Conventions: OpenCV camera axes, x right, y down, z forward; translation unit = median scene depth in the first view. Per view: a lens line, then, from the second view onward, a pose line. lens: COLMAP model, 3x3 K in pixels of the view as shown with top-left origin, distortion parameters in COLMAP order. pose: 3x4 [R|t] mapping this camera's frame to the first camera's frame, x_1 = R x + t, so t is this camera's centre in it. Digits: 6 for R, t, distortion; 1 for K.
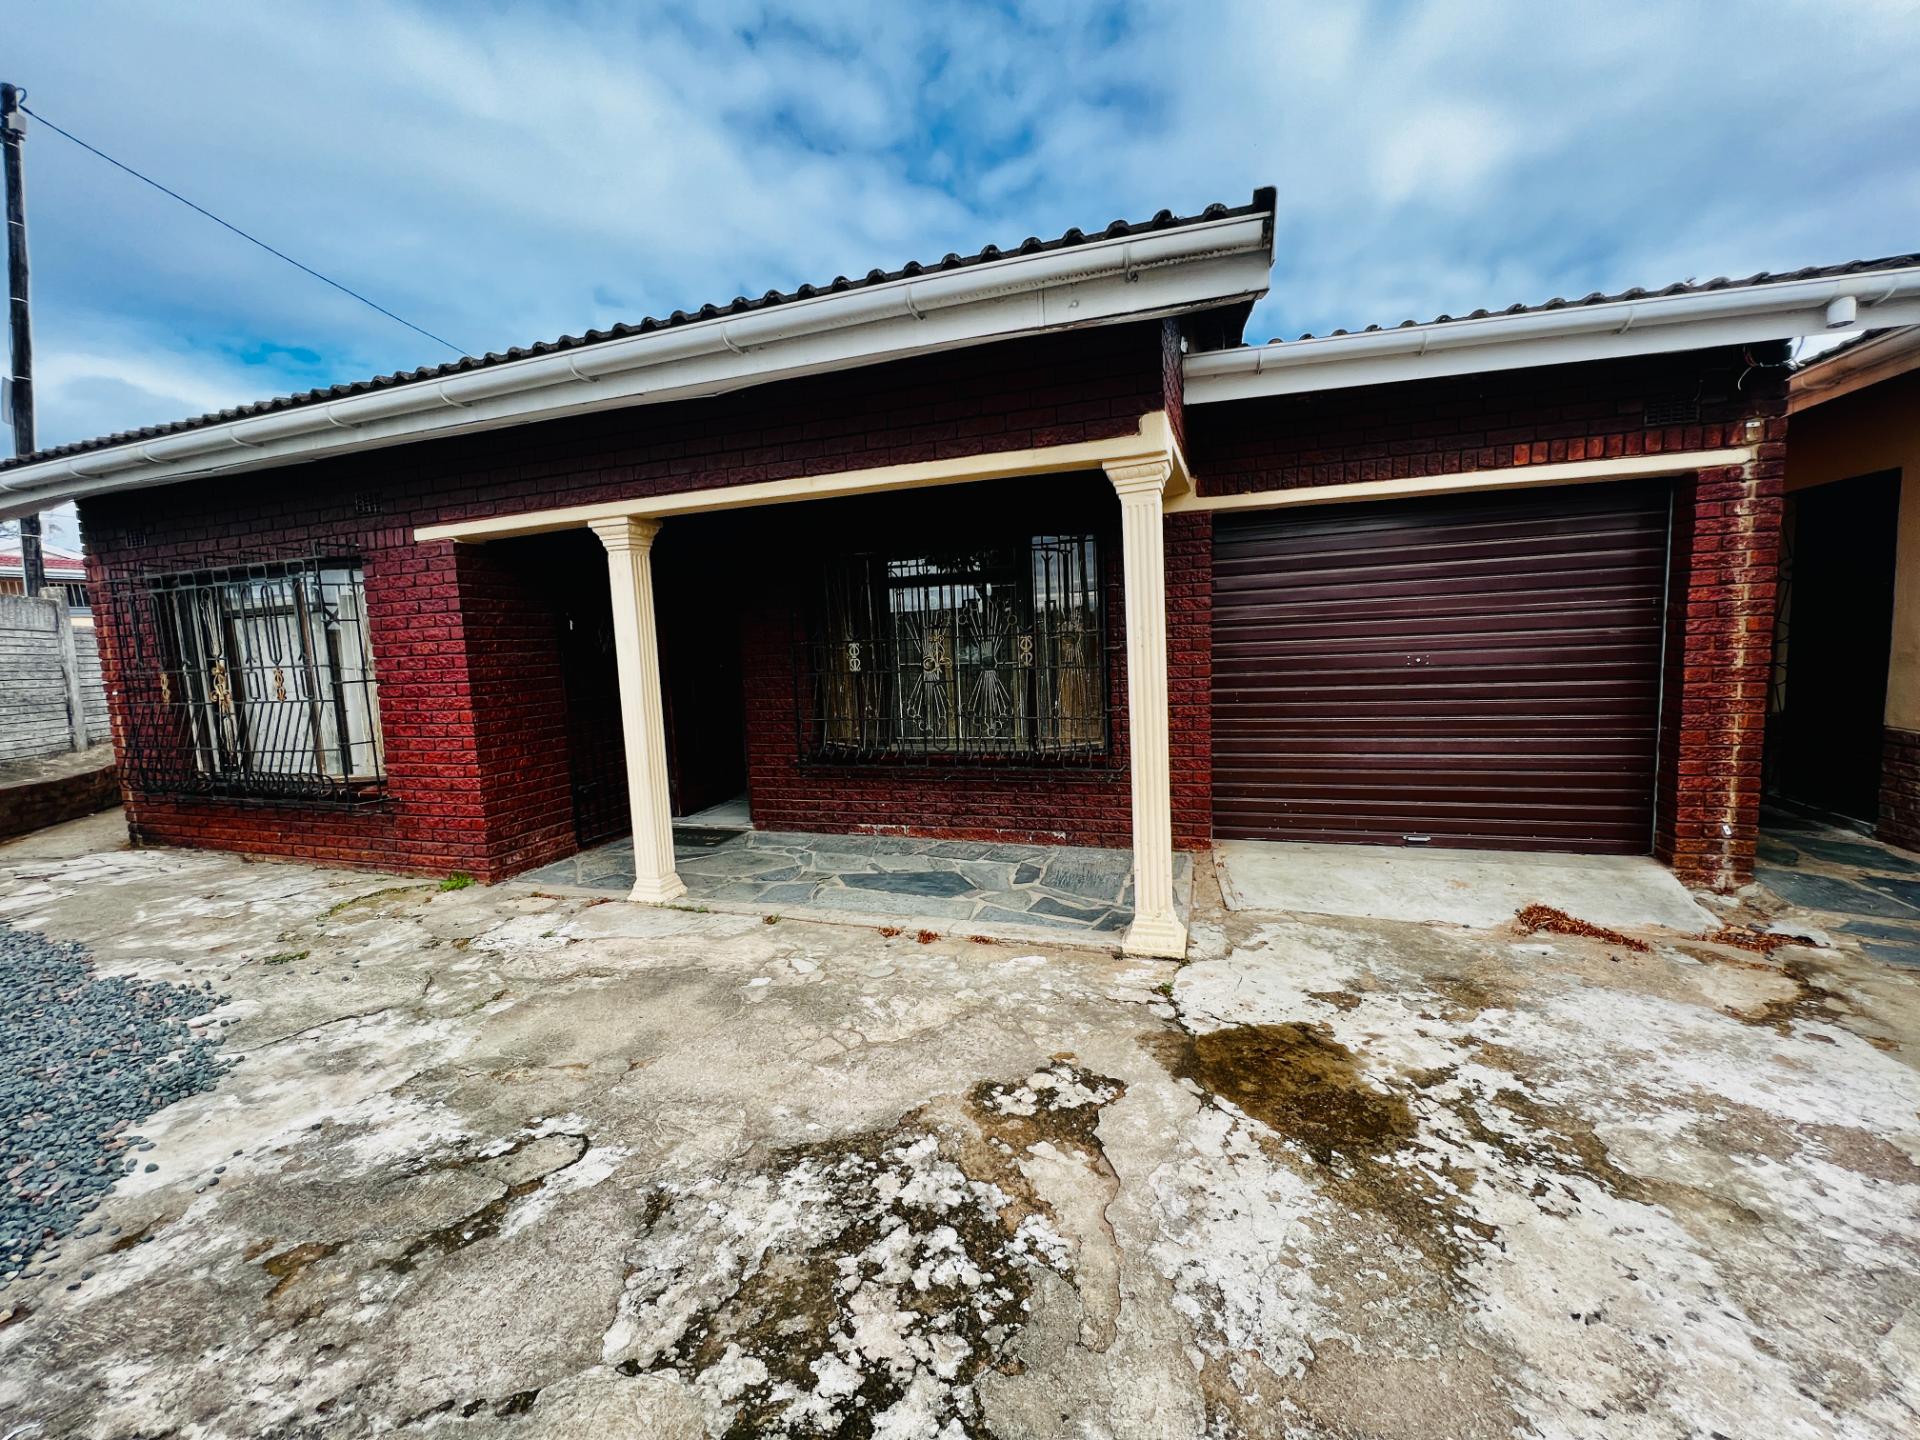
lens RADIAL K [[765.7, 0, 957.4], [0, 765.7, 717.6], [0, 0, 1]] dist [-0.002139, 0.000443]
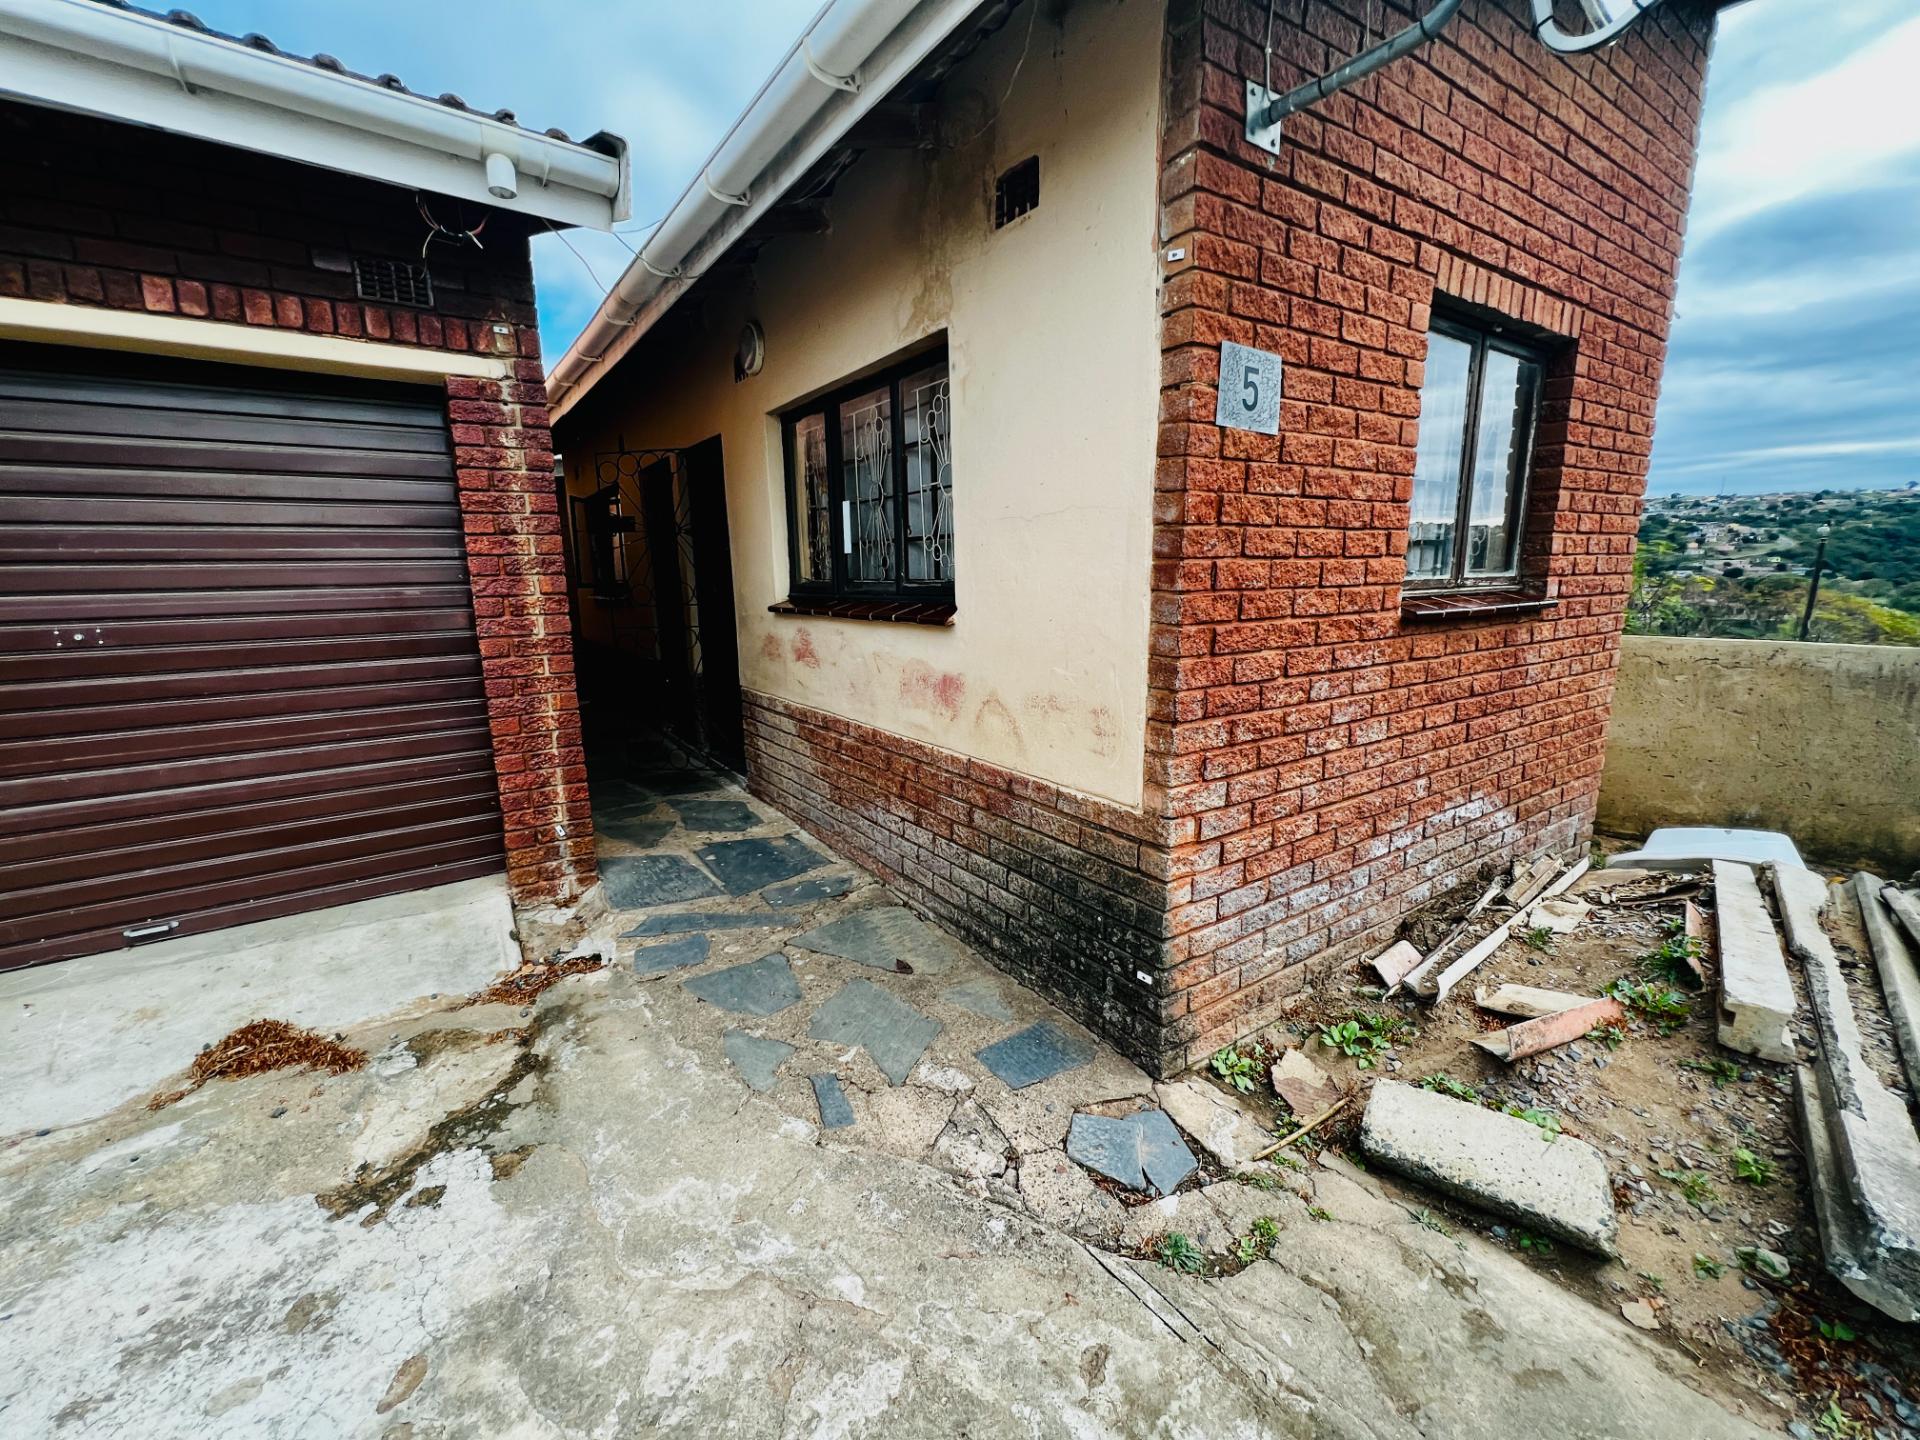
lens RADIAL K [[765.7, 0, 957.4], [0, 765.7, 717.6], [0, 0, 1]] dist [-0.002139, 0.000443]
pose [[0.600486, -0.116933, 0.791039, 0.765538], [0.072360, 0.993138, 0.091878, -0.028617], [-0.796355, 0.002068, 0.604826, 0.172835]]
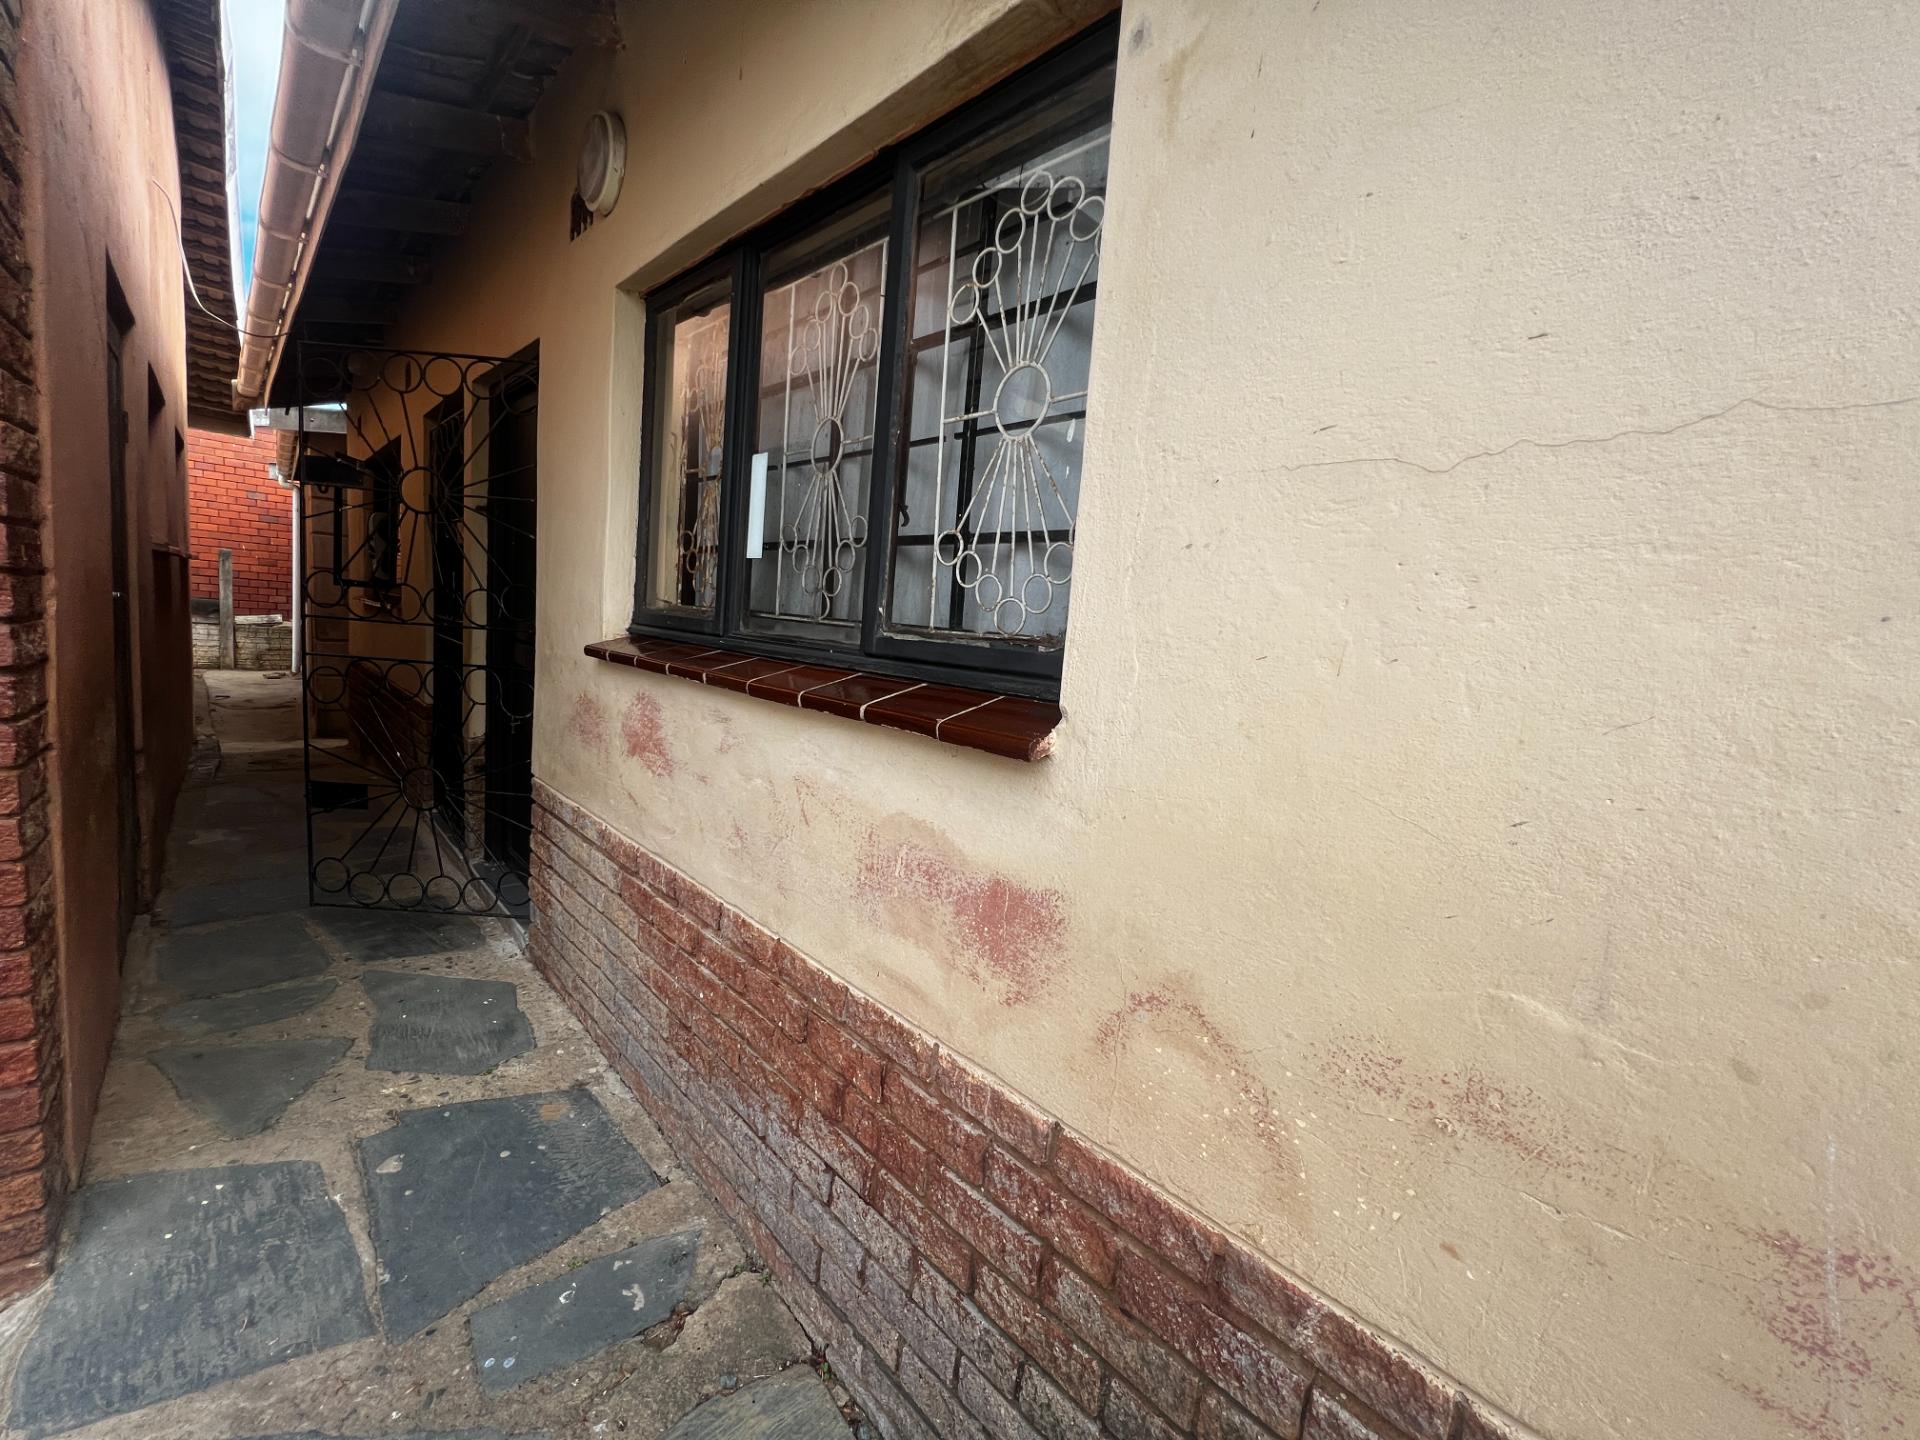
lens RADIAL K [[785.6, 0, 960.0], [0, 785.6, 720.0], [0, 0, 1]] dist [-0.002402, -0.000060]
pose [[0.474593, -0.016173, 0.880057, 1.148268], [-0.017144, 0.999472, 0.027613, -0.076984], [-0.880038, -0.028192, 0.474065, 0.568997]]
